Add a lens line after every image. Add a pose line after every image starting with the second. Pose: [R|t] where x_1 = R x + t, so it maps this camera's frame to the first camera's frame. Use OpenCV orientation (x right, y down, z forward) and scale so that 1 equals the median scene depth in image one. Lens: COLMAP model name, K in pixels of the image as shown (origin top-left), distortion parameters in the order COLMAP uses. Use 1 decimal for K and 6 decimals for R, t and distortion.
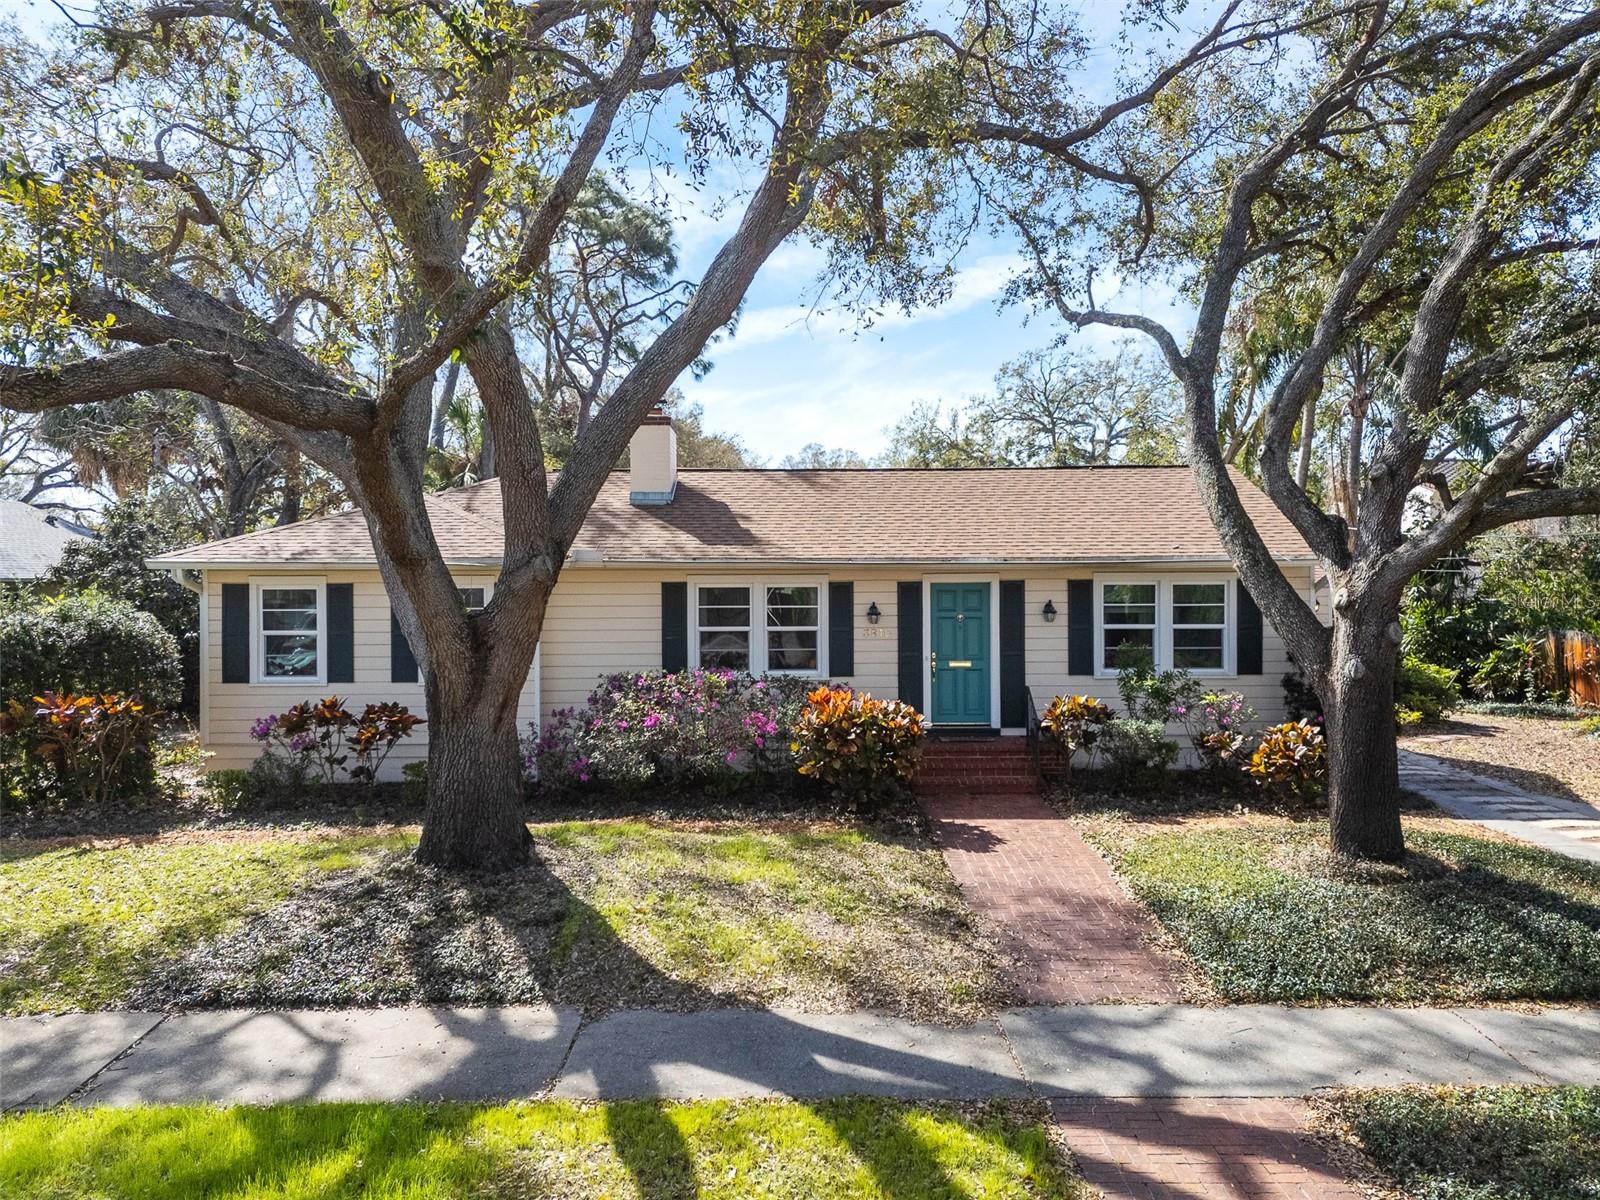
lens RADIAL K [[1174.7, 0, 805.8], [0, 1174.7, 606.6], [0, 0, 1]] dist [0.085846, -0.076854]
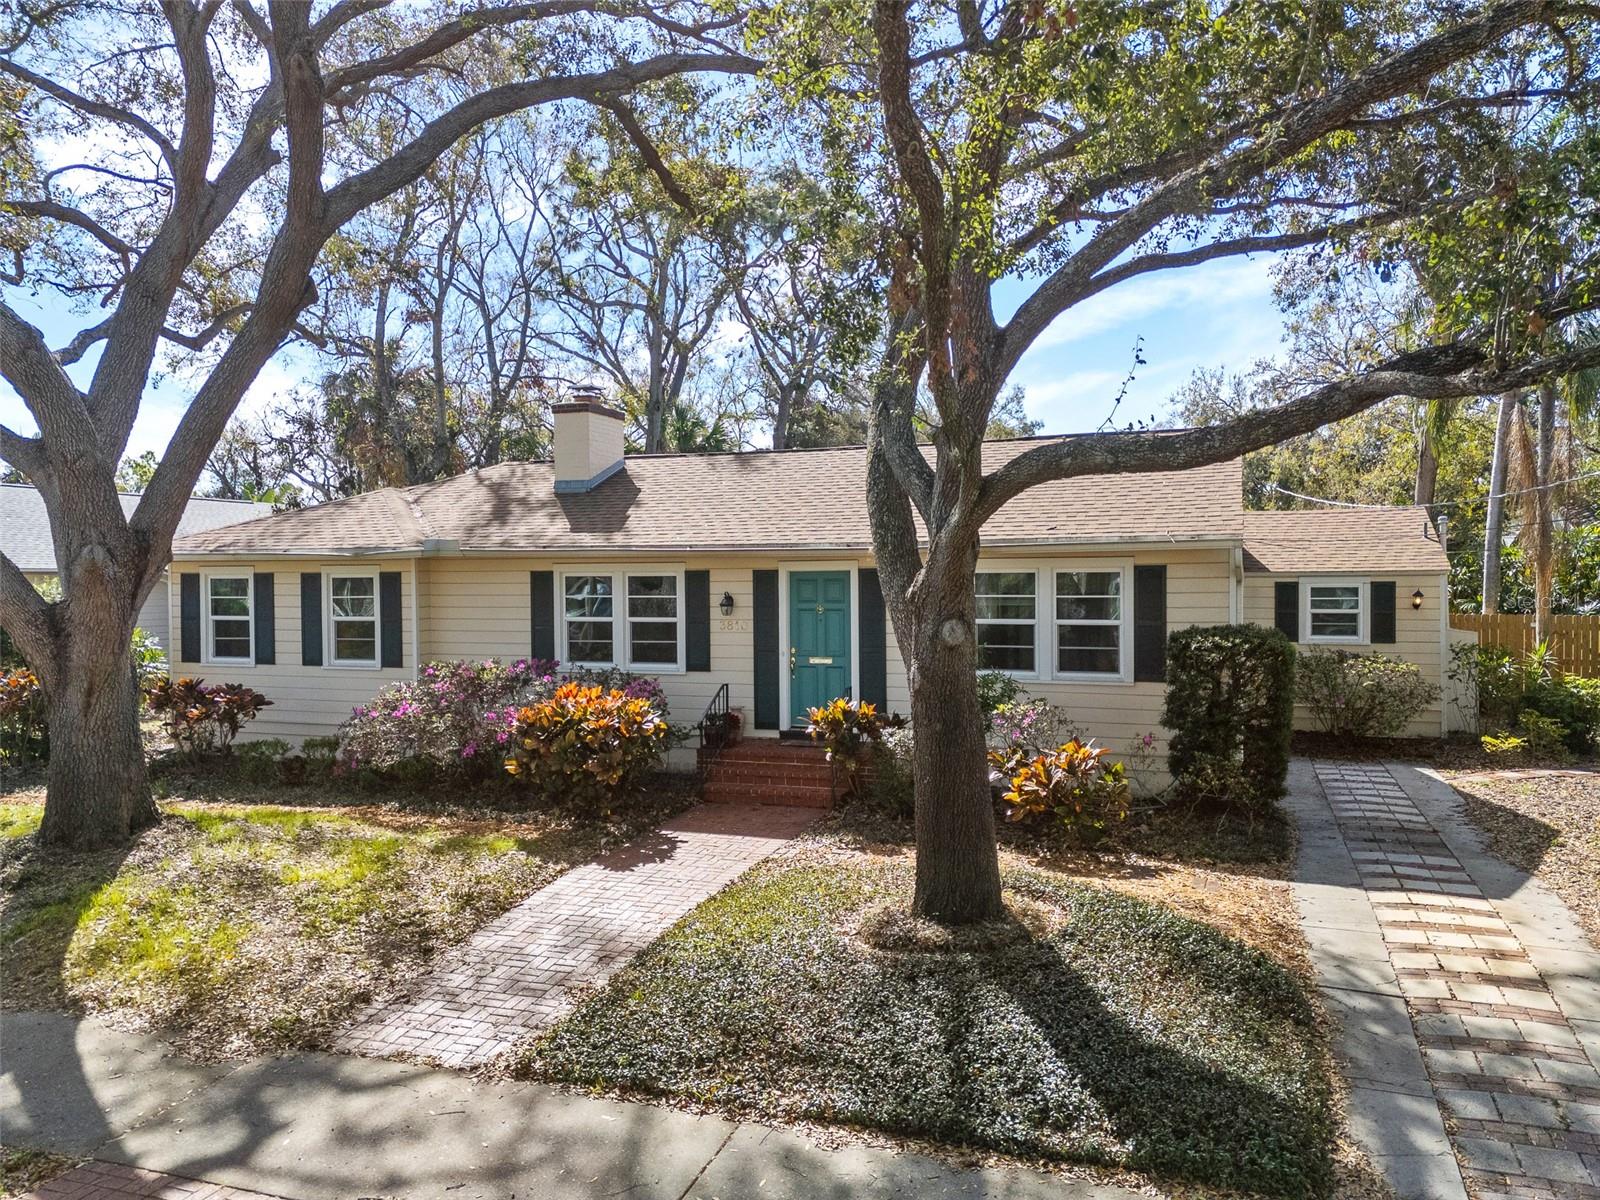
lens RADIAL K [[1174.7, 0, 797.3], [0, 1174.7, 589.3], [0, 0, 1]] dist [0.085846, -0.076854]
pose [[0.933970, 0.002238, -0.357346, 0.438169], [-0.005251, 0.999958, -0.007463, 0.001005], [0.357314, 0.008847, 0.933942, 0.158172]]
